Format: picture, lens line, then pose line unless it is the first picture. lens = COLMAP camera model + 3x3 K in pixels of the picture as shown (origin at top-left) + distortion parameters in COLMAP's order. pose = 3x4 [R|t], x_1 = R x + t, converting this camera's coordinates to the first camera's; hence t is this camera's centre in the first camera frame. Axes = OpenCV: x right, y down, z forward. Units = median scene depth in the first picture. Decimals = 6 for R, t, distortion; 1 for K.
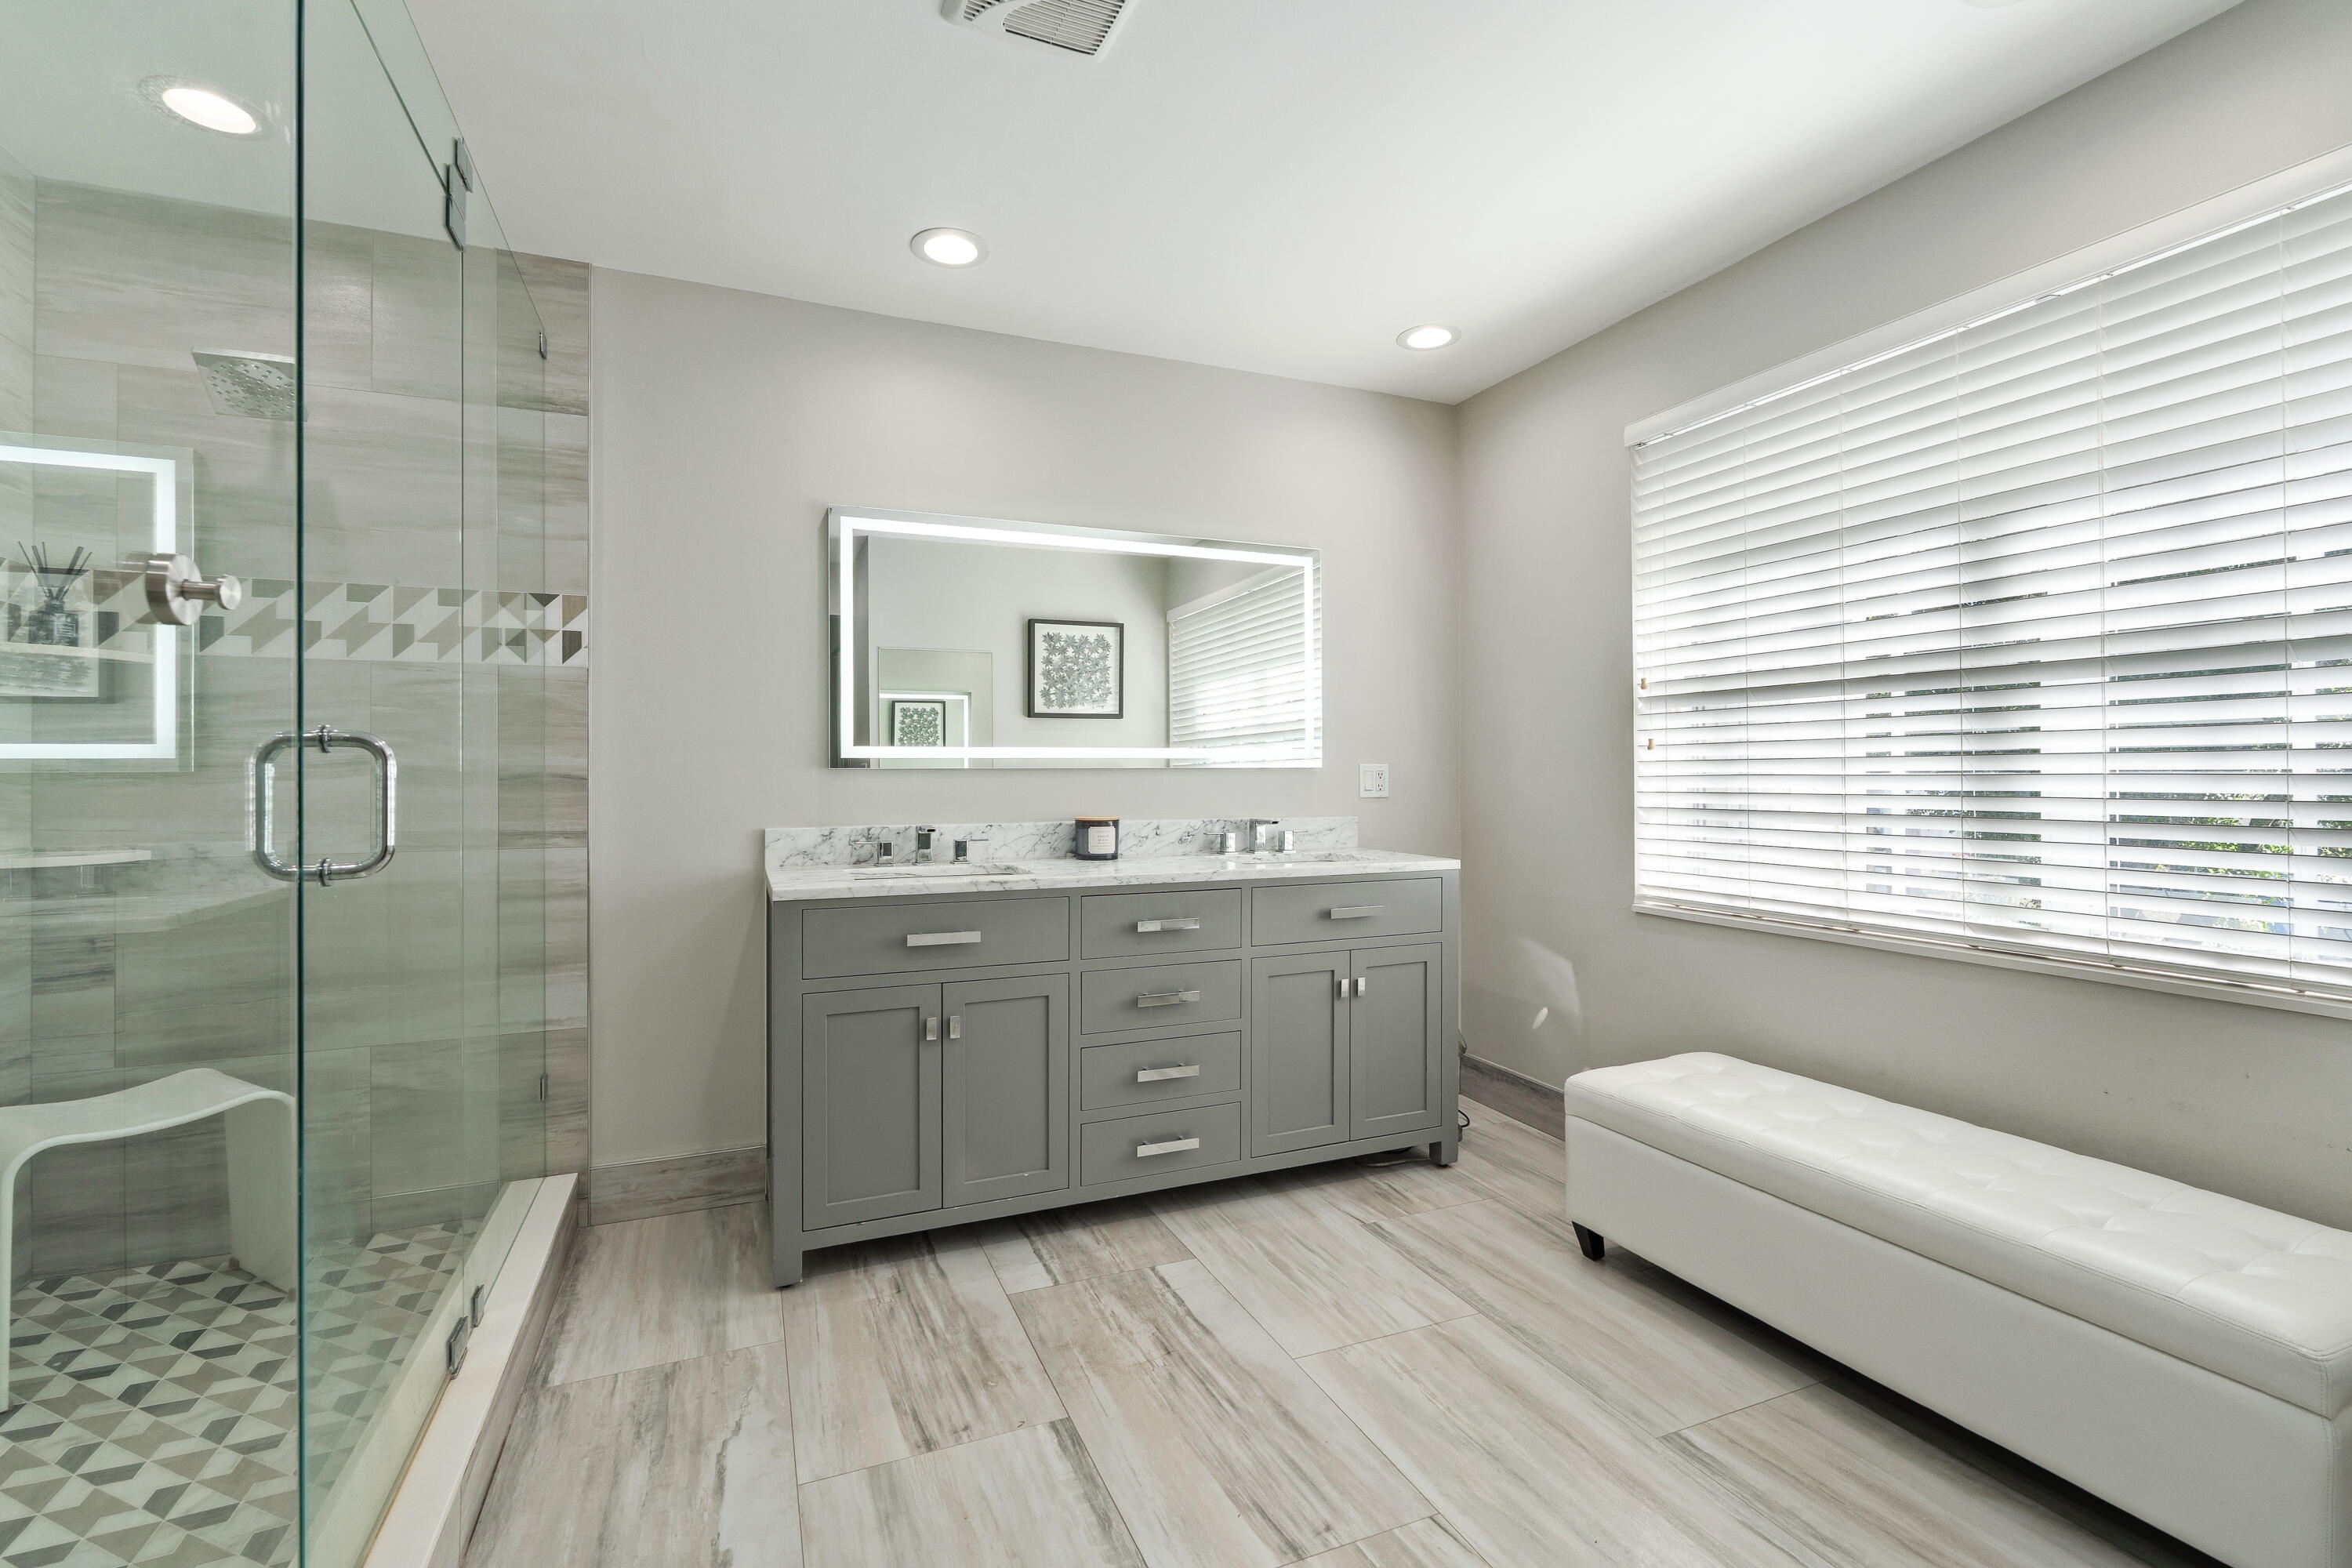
lens RADIAL K [[1021.7, 0, 1174.7], [0, 1021.7, 767.7], [0, 0, 1]] dist [-0.008128, -0.000014]
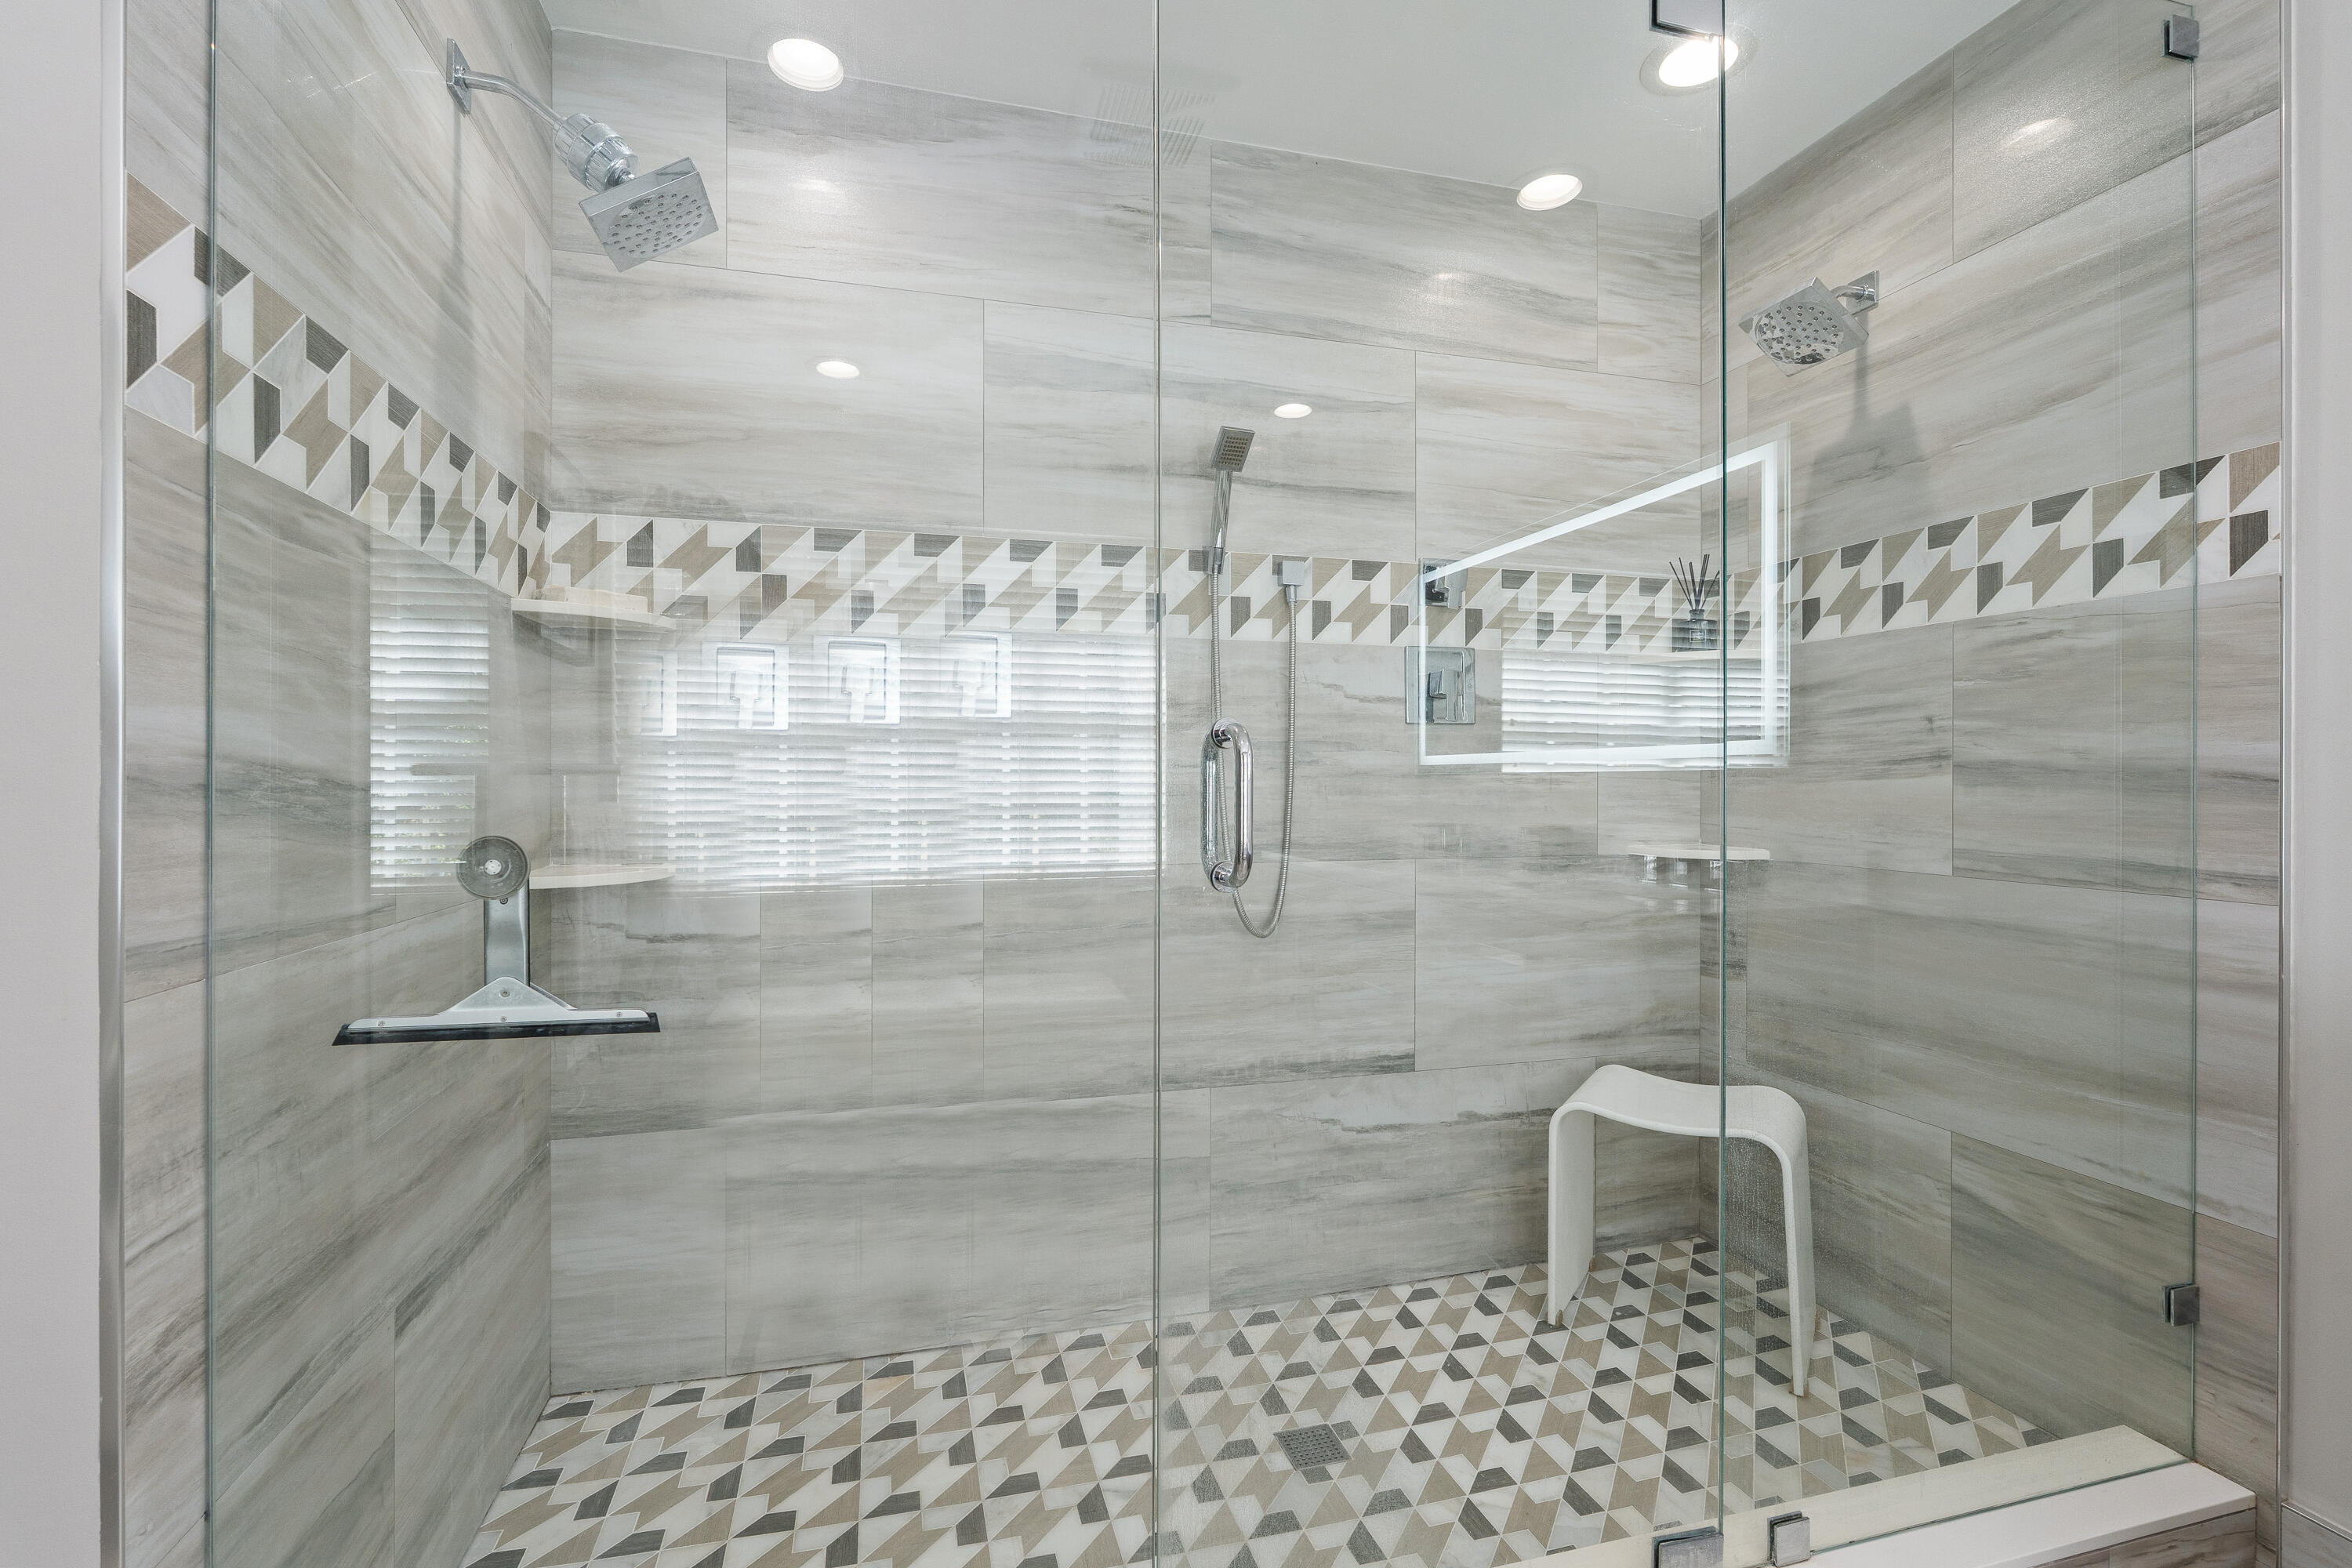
lens RADIAL K [[1041.9, 0, 1167.1], [0, 1041.9, 778.6], [0, 0, 1]] dist [-0.002921, 0.000440]
pose [[-0.142005, 0.004540, -0.989855, 0.053500], [0.007363, 0.999967, 0.003530, 0.003855], [0.989839, -0.006787, -0.142034, 0.499012]]
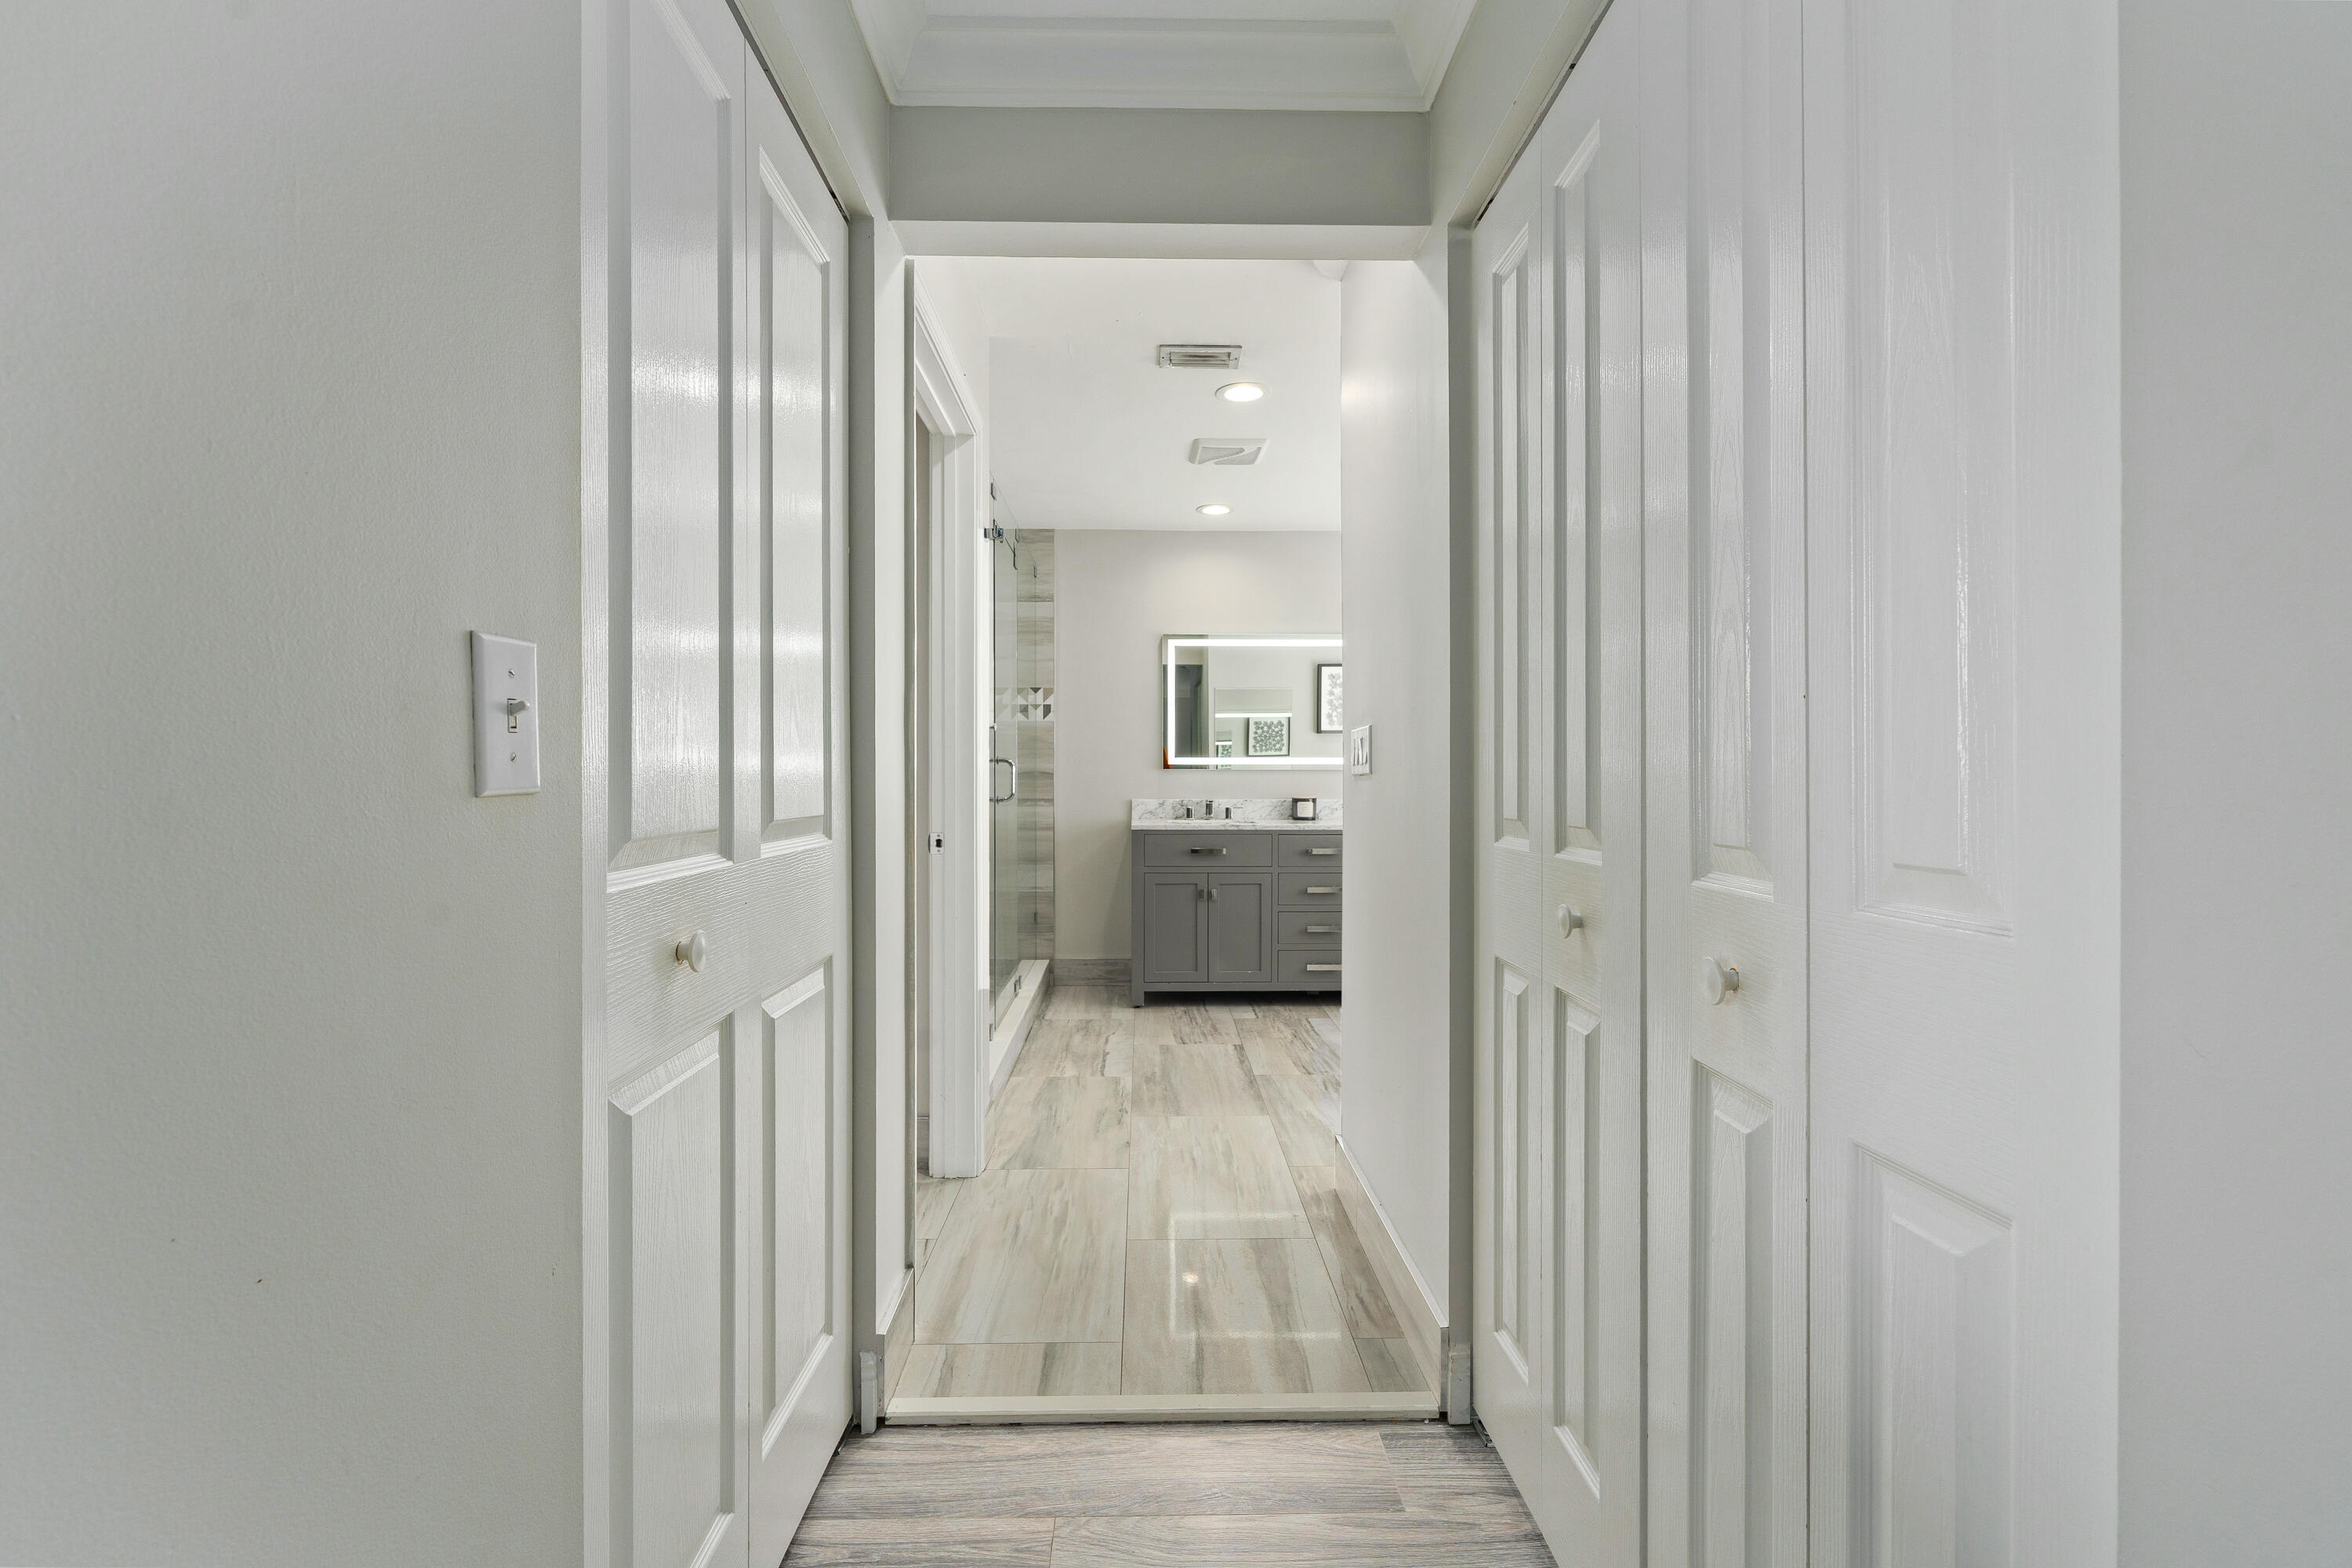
lens RADIAL K [[1041.9, 0, 1167.1], [0, 1041.9, 778.6], [0, 0, 1]] dist [-0.002921, 0.000440]
pose [[0.928957, 0.004241, -0.370163, 0.446697], [-0.001251, 0.999965, 0.008318, 0.002102], [0.370185, -0.007264, 0.928930, -0.929341]]
